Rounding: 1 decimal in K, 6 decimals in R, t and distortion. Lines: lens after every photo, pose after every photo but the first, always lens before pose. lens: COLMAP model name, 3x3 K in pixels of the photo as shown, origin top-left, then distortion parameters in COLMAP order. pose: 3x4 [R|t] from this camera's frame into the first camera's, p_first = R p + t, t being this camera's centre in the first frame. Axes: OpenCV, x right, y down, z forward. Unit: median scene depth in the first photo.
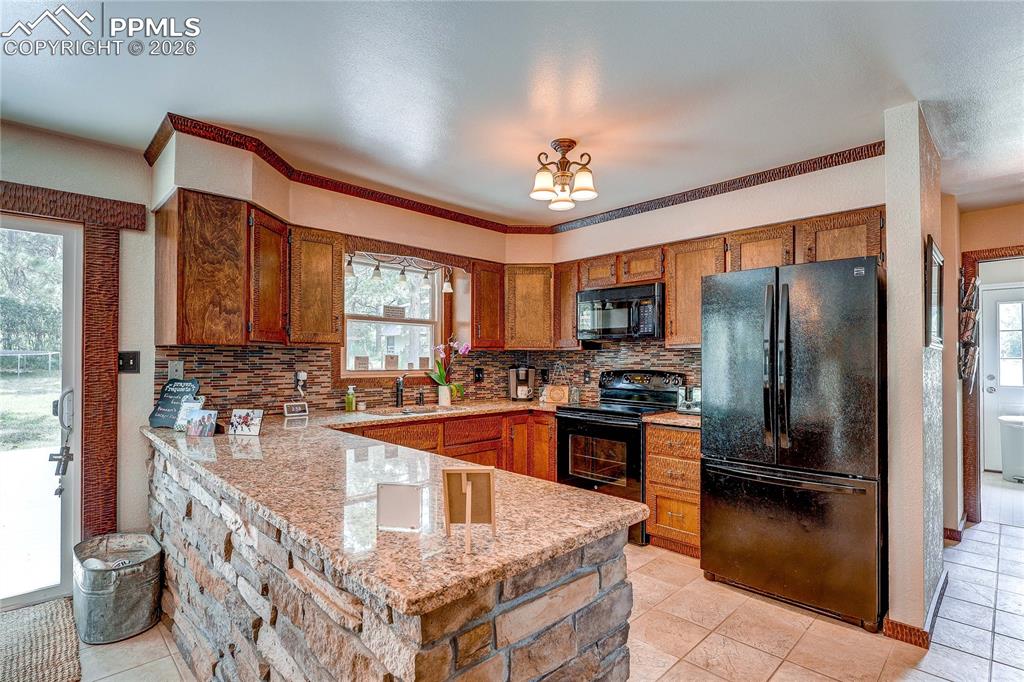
lens RADIAL K [[497.6, 0, 514.6], [0, 497.6, 356.6], [0, 0, 1]] dist [-0.002543, 0.000111]
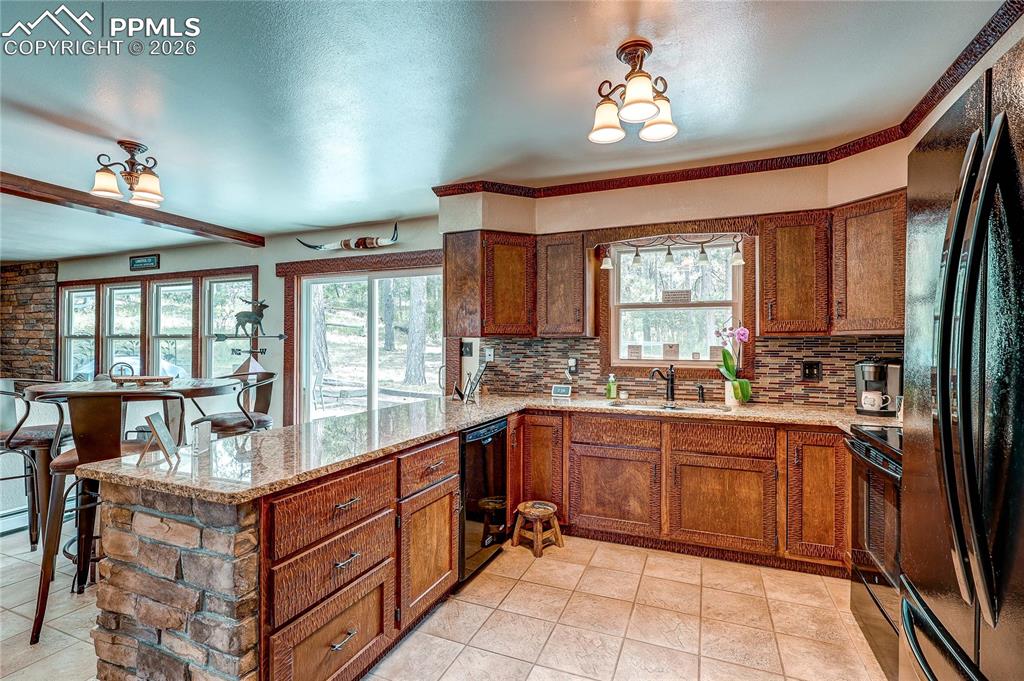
lens RADIAL K [[473.2, 0, 513.7], [0, 473.2, 343.4], [0, 0, 1]] dist [-0.004390, -0.000283]
pose [[0.390939, -0.006490, -0.920394, 0.479212], [0.000427, 0.999976, -0.006869, 0.002583], [0.920417, 0.002292, 0.390932, 0.417343]]
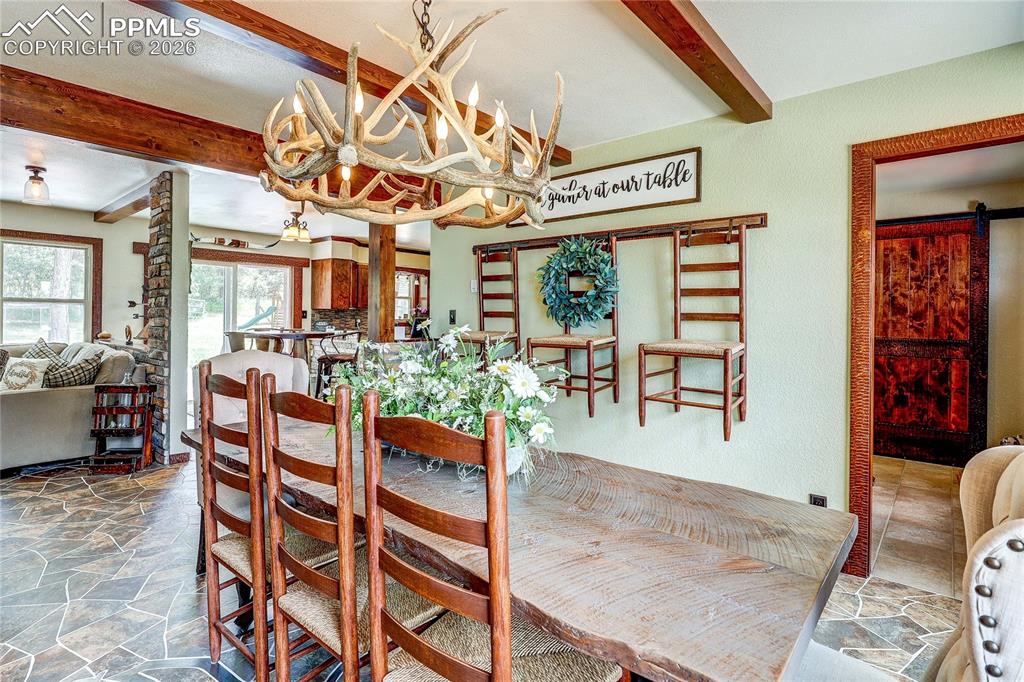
lens RADIAL K [[511.7, 0, 507.9], [0, 511.7, 315.3], [0, 0, 1]] dist [-0.002610, -0.000519]
pose [[0.997282, 0.010033, 0.072992, 0.119281], [-0.010236, 0.999945, 0.002403, -0.002279], [-0.072964, -0.003143, 0.997330, -1.470098]]
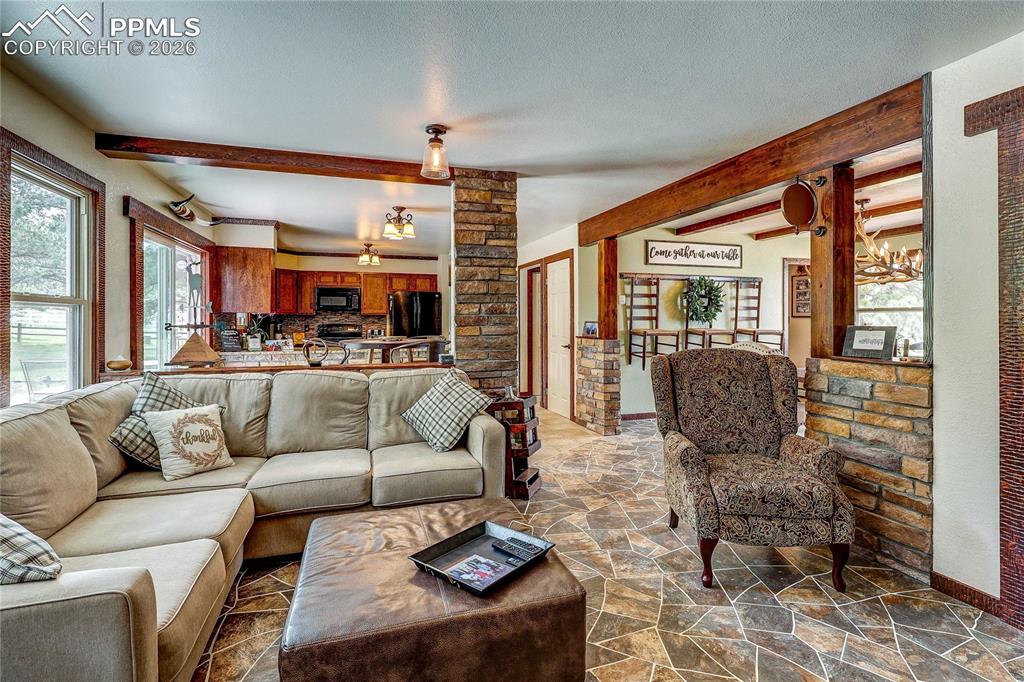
lens RADIAL K [[492.9, 0, 509.4], [0, 492.9, 319.8], [0, 0, 1]] dist [-0.001304, -0.000244]
pose [[0.453925, -0.003014, 0.891035, -1.509293], [-0.002397, 0.999987, 0.004603, -0.003658], [-0.891036, -0.004225, 0.453912, -0.744038]]
